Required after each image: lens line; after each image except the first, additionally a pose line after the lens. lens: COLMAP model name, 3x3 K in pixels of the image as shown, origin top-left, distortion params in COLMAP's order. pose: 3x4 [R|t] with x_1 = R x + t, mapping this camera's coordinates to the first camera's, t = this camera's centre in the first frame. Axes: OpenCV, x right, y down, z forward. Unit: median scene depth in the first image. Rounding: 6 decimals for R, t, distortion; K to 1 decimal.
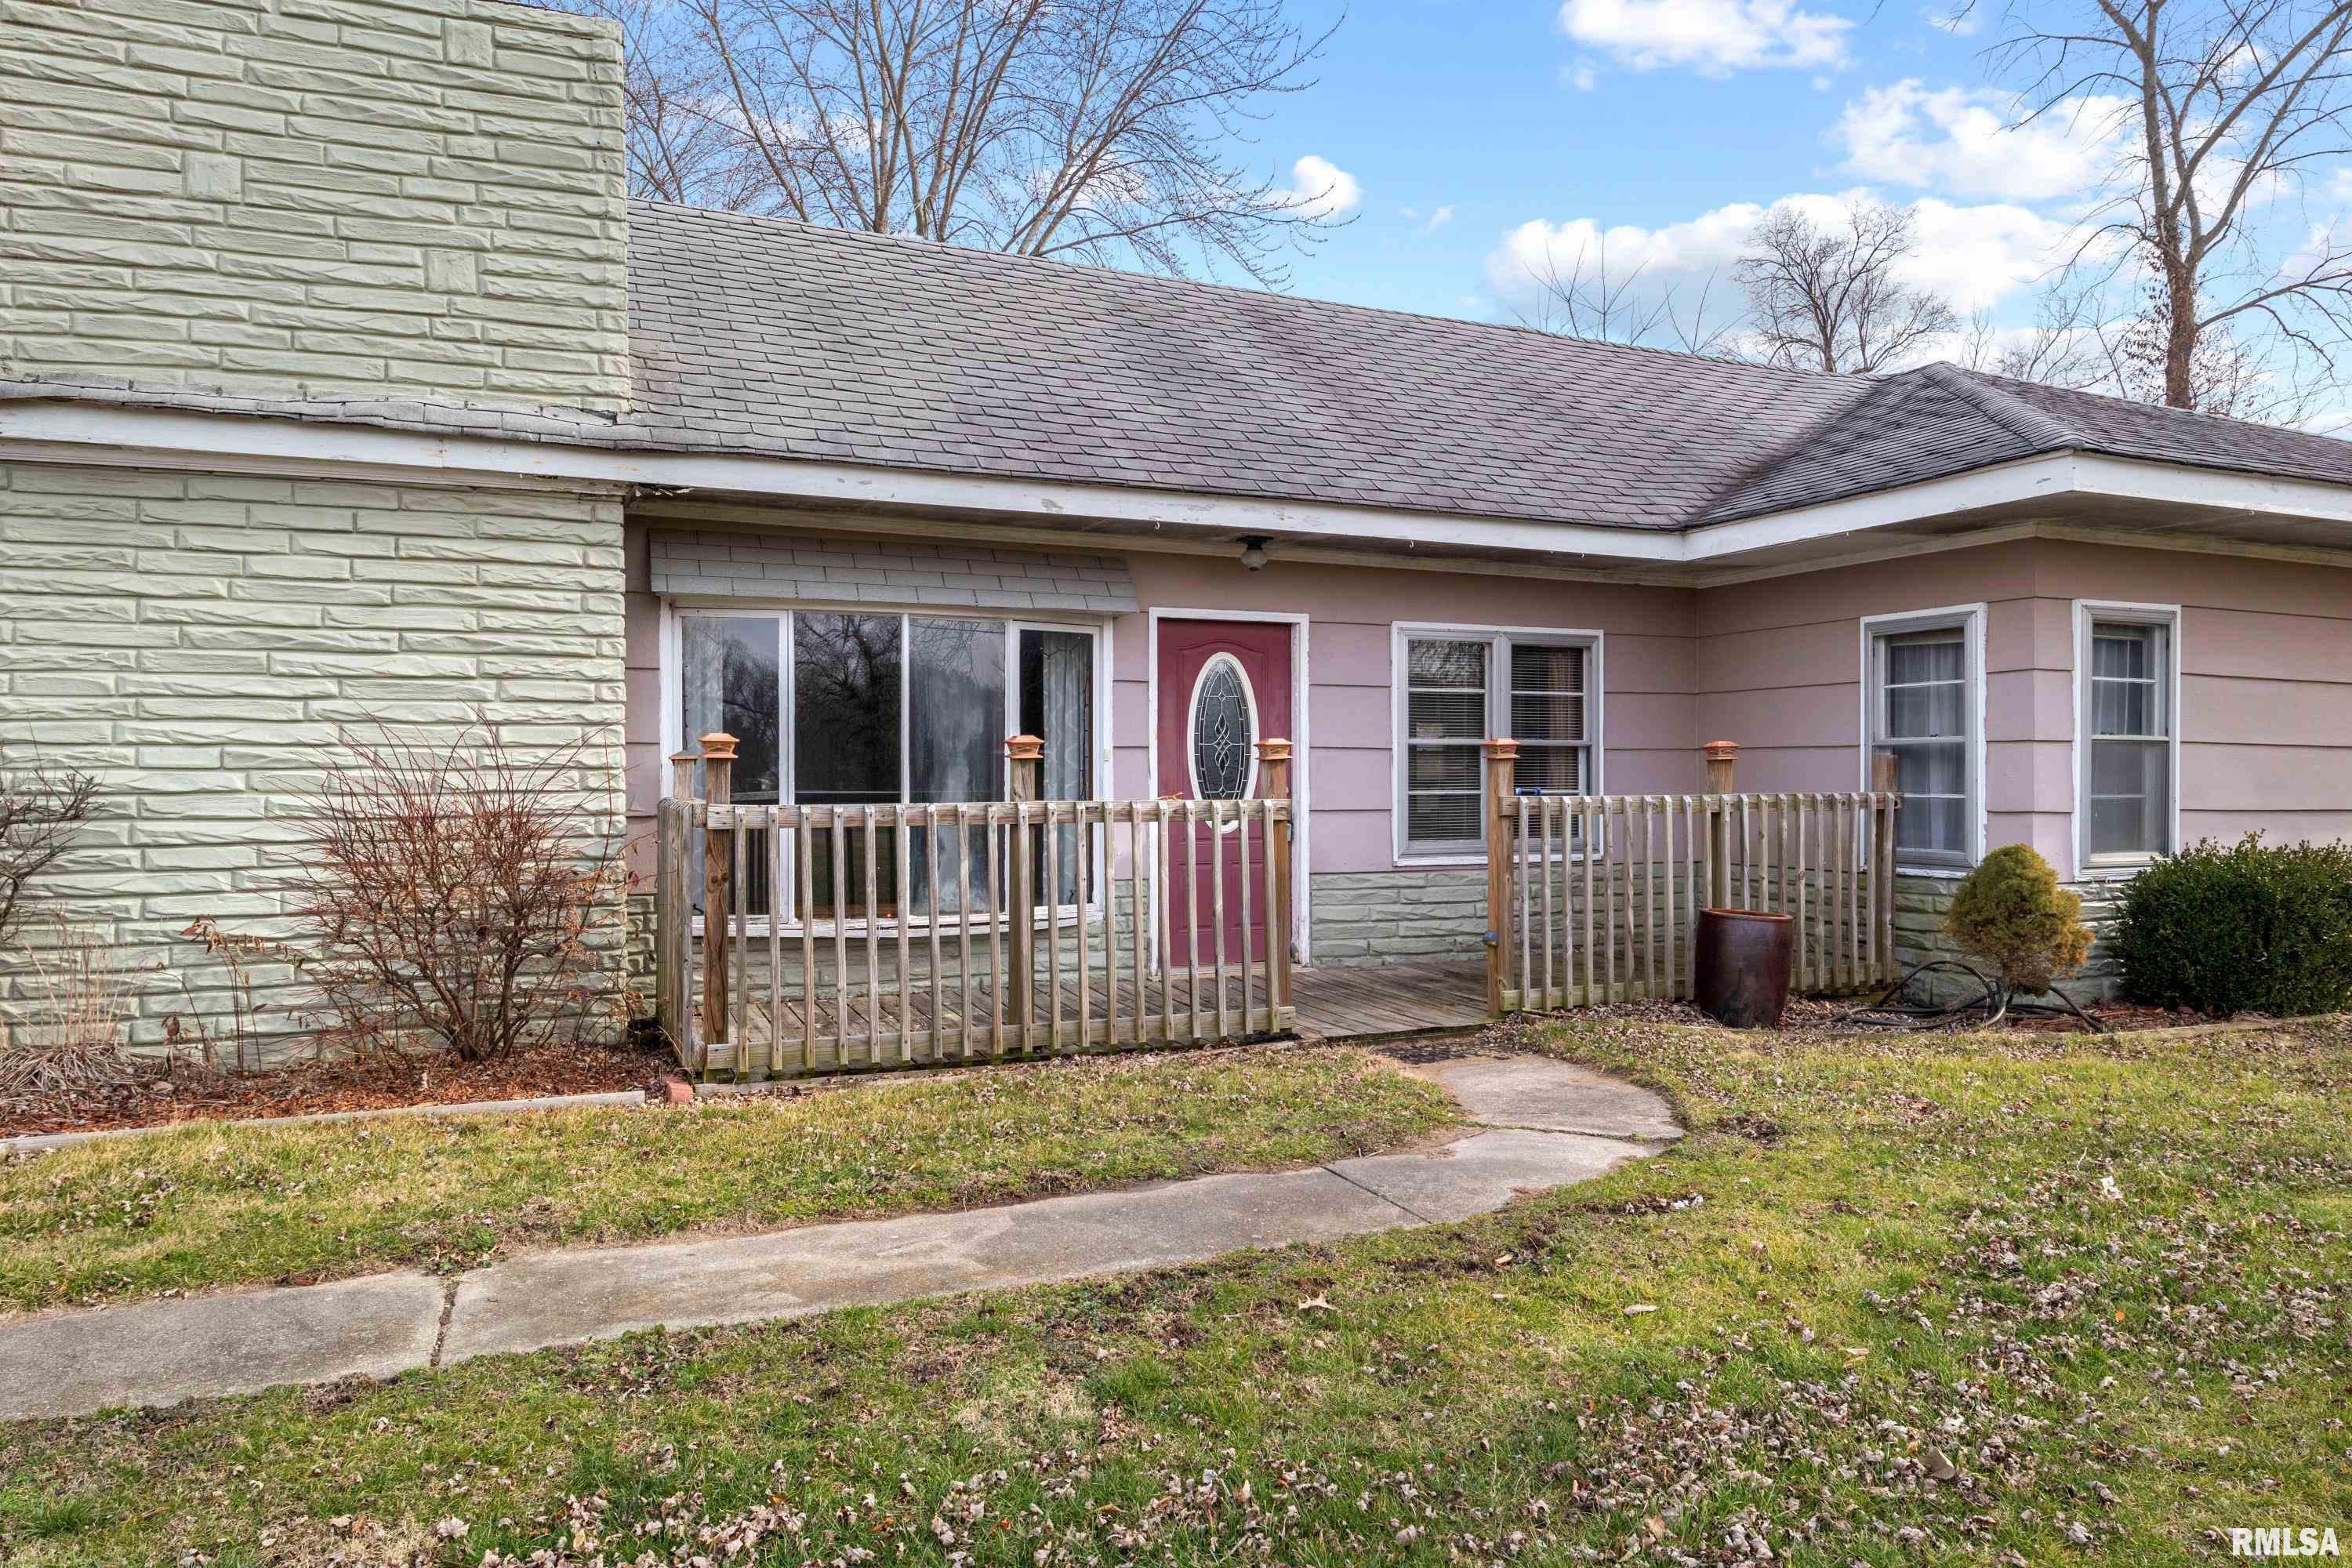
lens RADIAL K [[1551.4, 0, 1176.0], [0, 1551.4, 784.0], [0, 0, 1]] dist [0.001861, 0.000363]
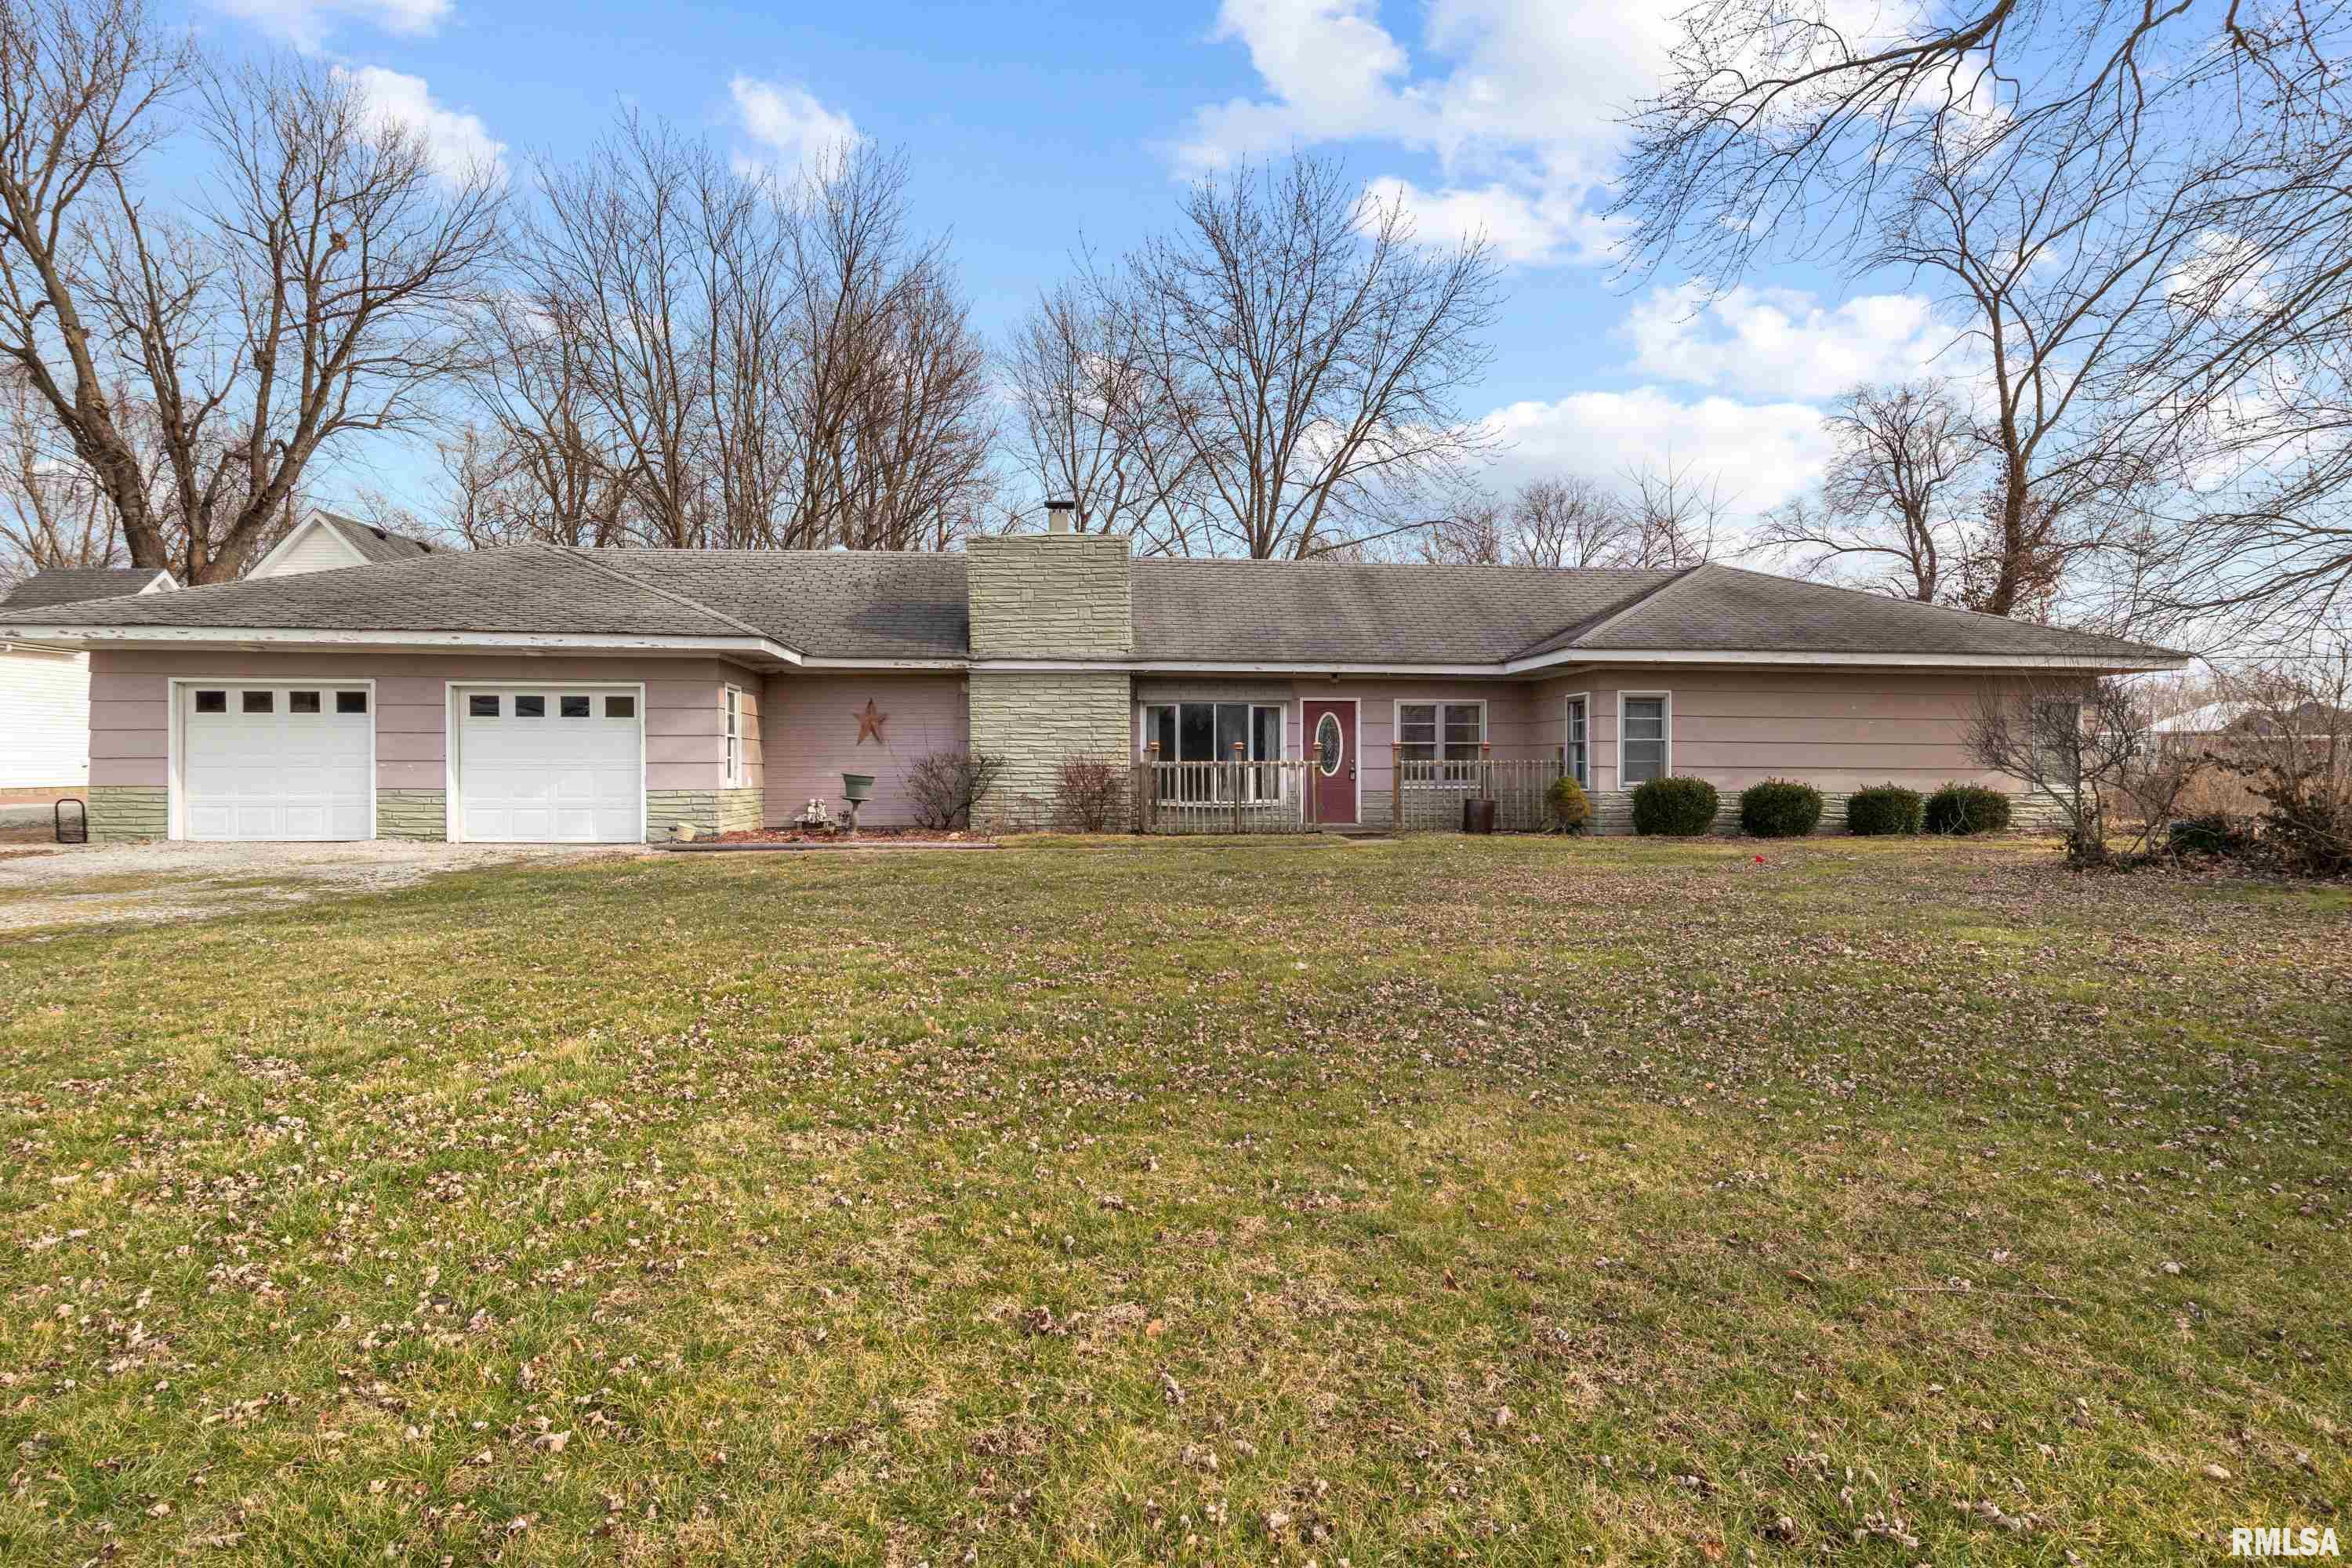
lens RADIAL K [[1268.8, 0, 1176.0], [0, 1268.8, 784.0], [0, 0, 1]] dist [0.000527, 0.000322]
pose [[0.957519, 0.000345, -0.288370, 0.482418], [0.000273, 0.999998, 0.002105, 0.046319], [0.288370, -0.002095, 0.957517, -1.452309]]
